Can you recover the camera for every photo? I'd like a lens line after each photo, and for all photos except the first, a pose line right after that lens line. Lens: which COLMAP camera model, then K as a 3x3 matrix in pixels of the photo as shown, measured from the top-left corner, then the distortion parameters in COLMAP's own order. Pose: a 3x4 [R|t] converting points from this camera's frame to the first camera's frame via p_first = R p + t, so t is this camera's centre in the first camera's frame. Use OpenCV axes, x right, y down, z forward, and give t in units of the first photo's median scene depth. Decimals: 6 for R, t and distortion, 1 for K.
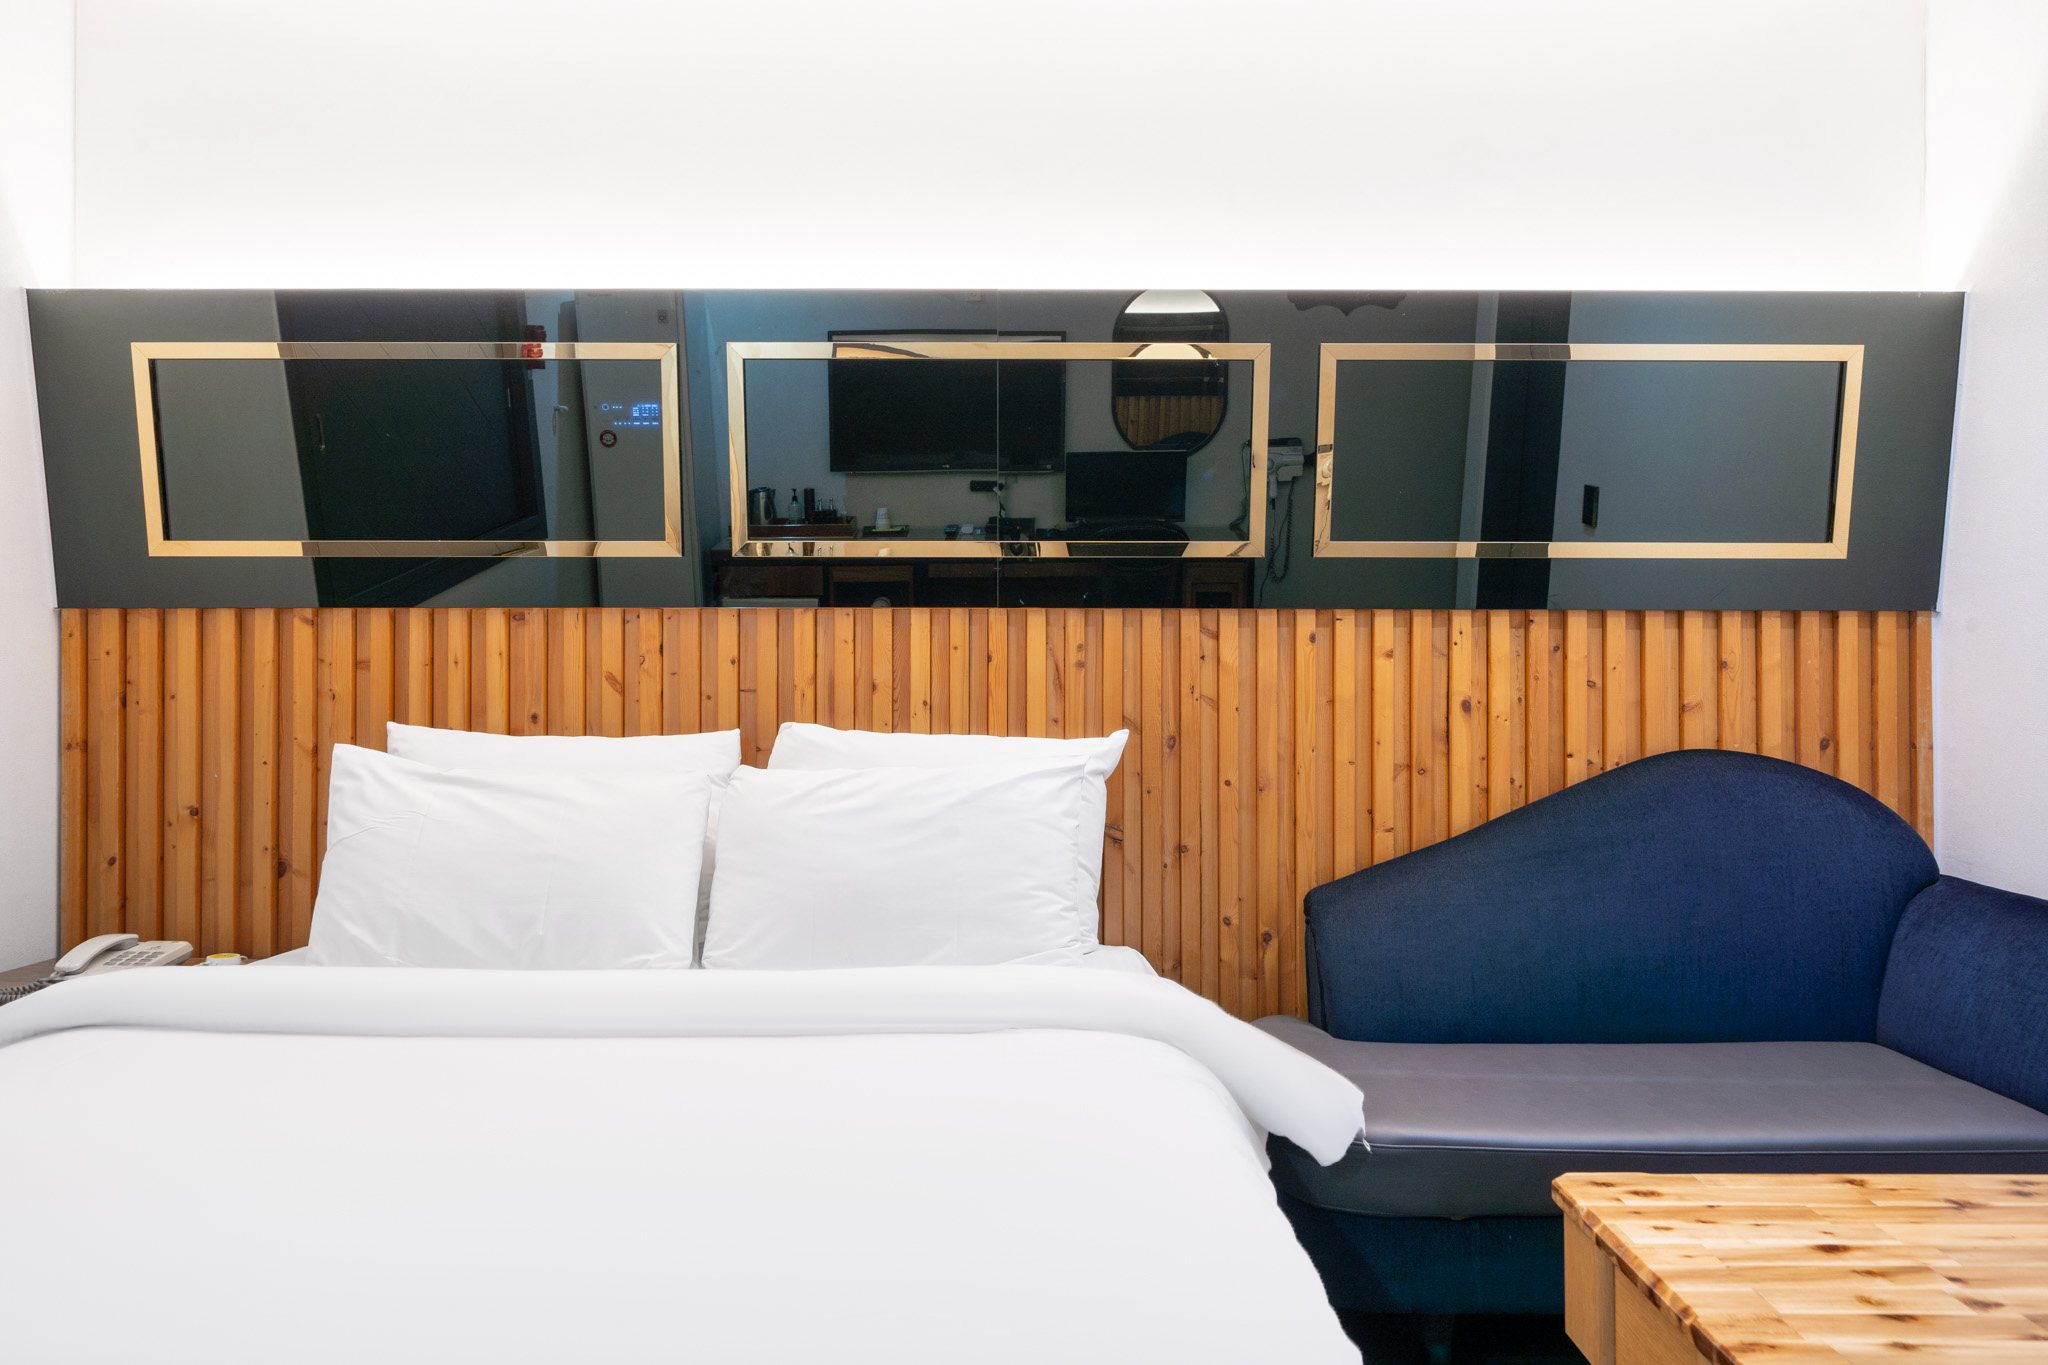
lens RADIAL K [[1436.7, 0, 1022.8], [0, 1436.7, 751.7], [0, 0, 1]] dist [-0.002183, -0.004073]
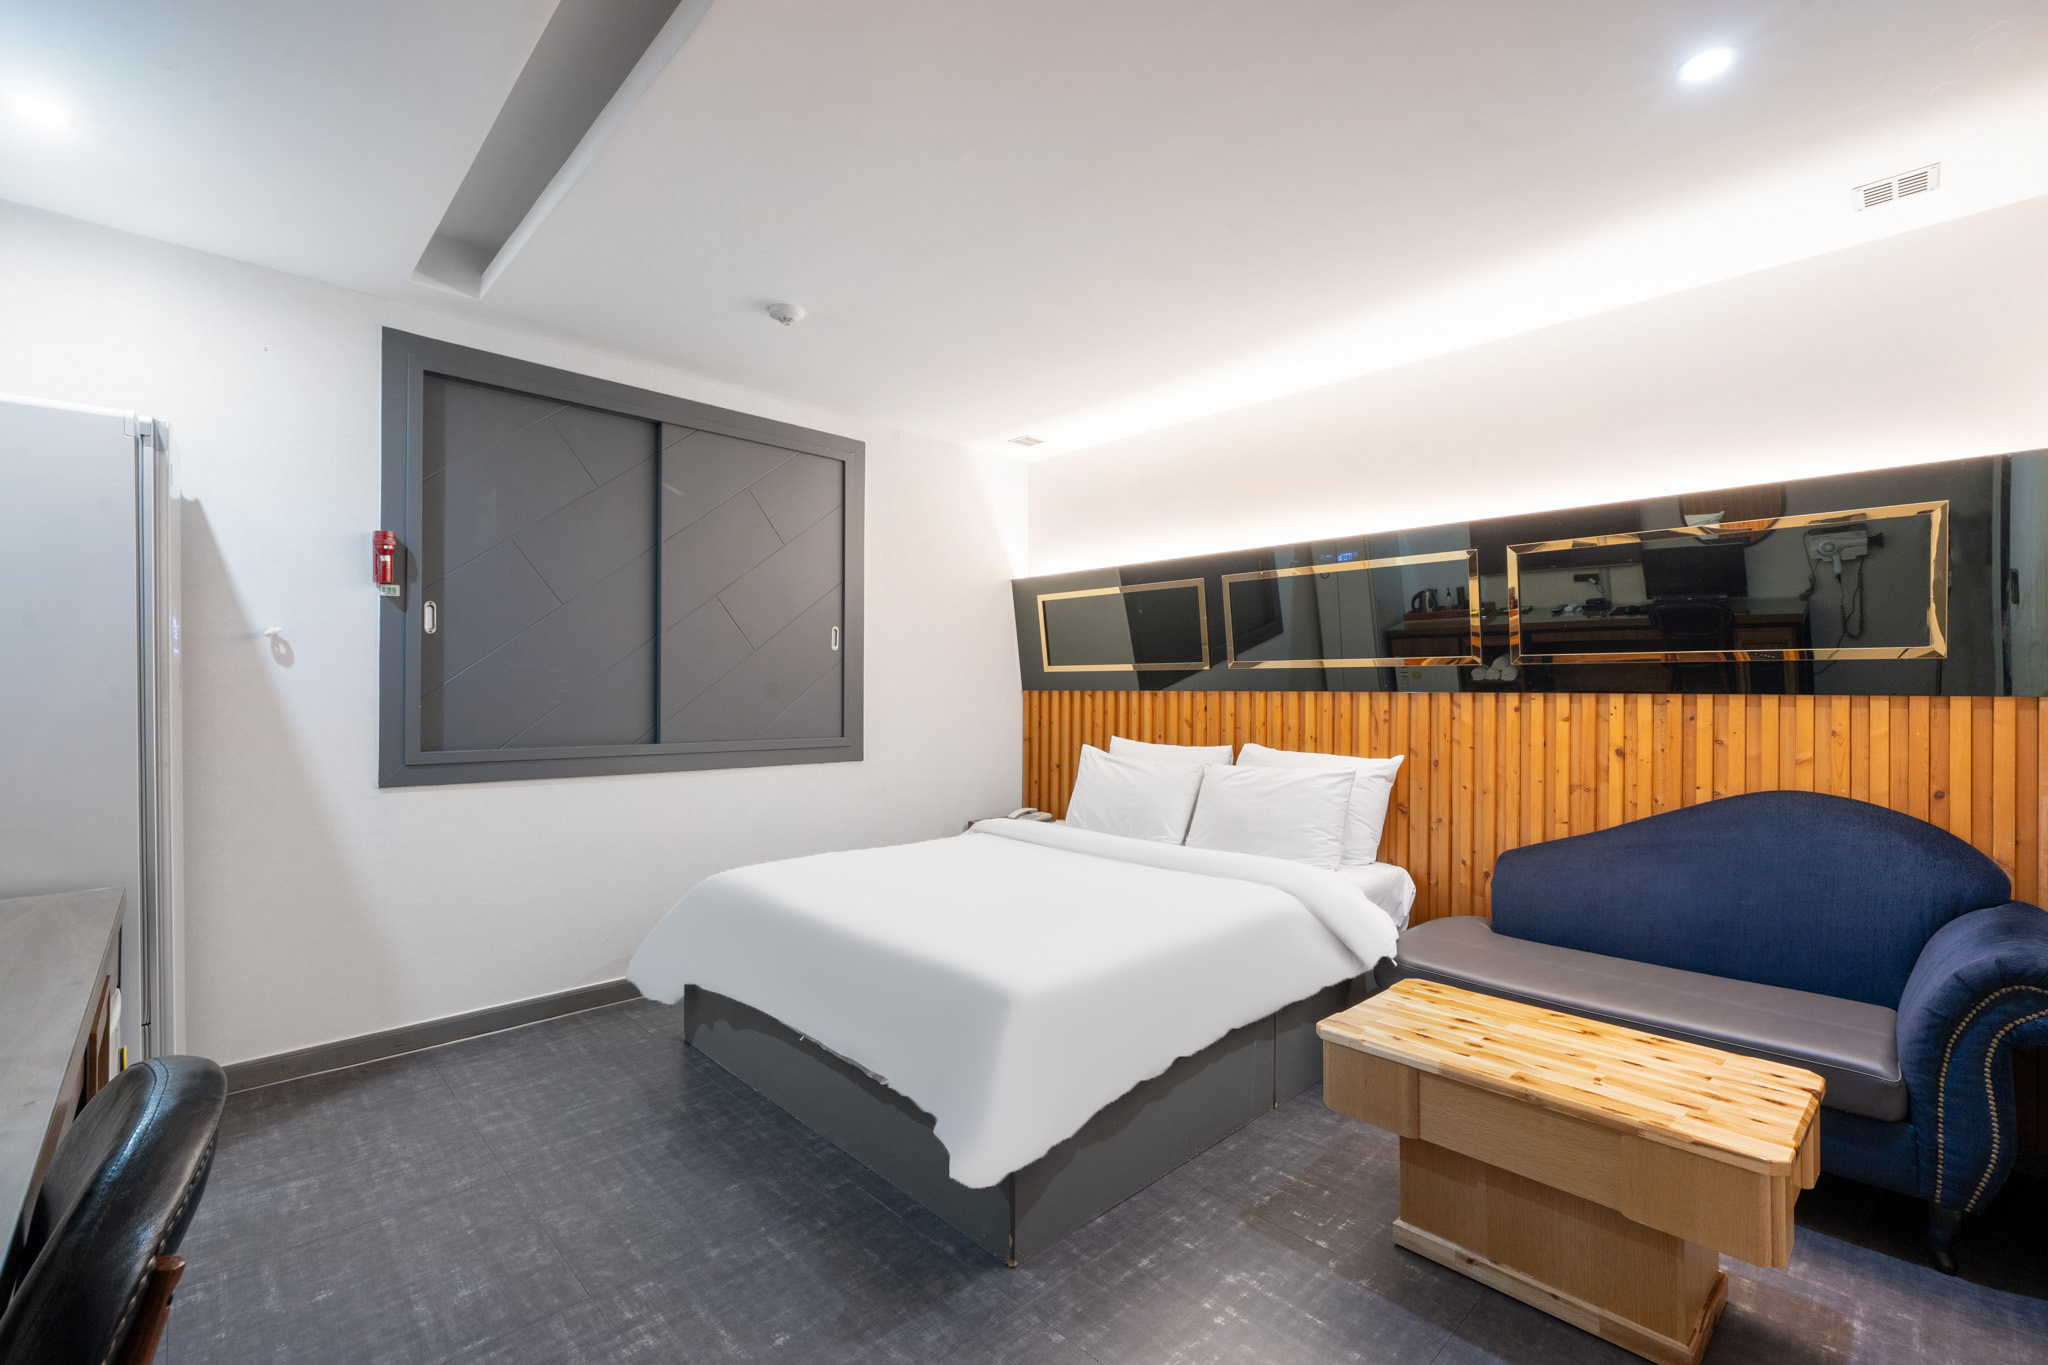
lens RADIAL K [[841.6, 0, 1024.0], [0, 841.6, 682.5], [0, 0, 1]] dist [0.000713, 0.000068]
pose [[0.699870, -0.003709, -0.714260, 0.506669], [-0.076528, 0.993841, -0.080147, 0.016089], [0.710158, 0.110753, 0.695276, -0.134536]]
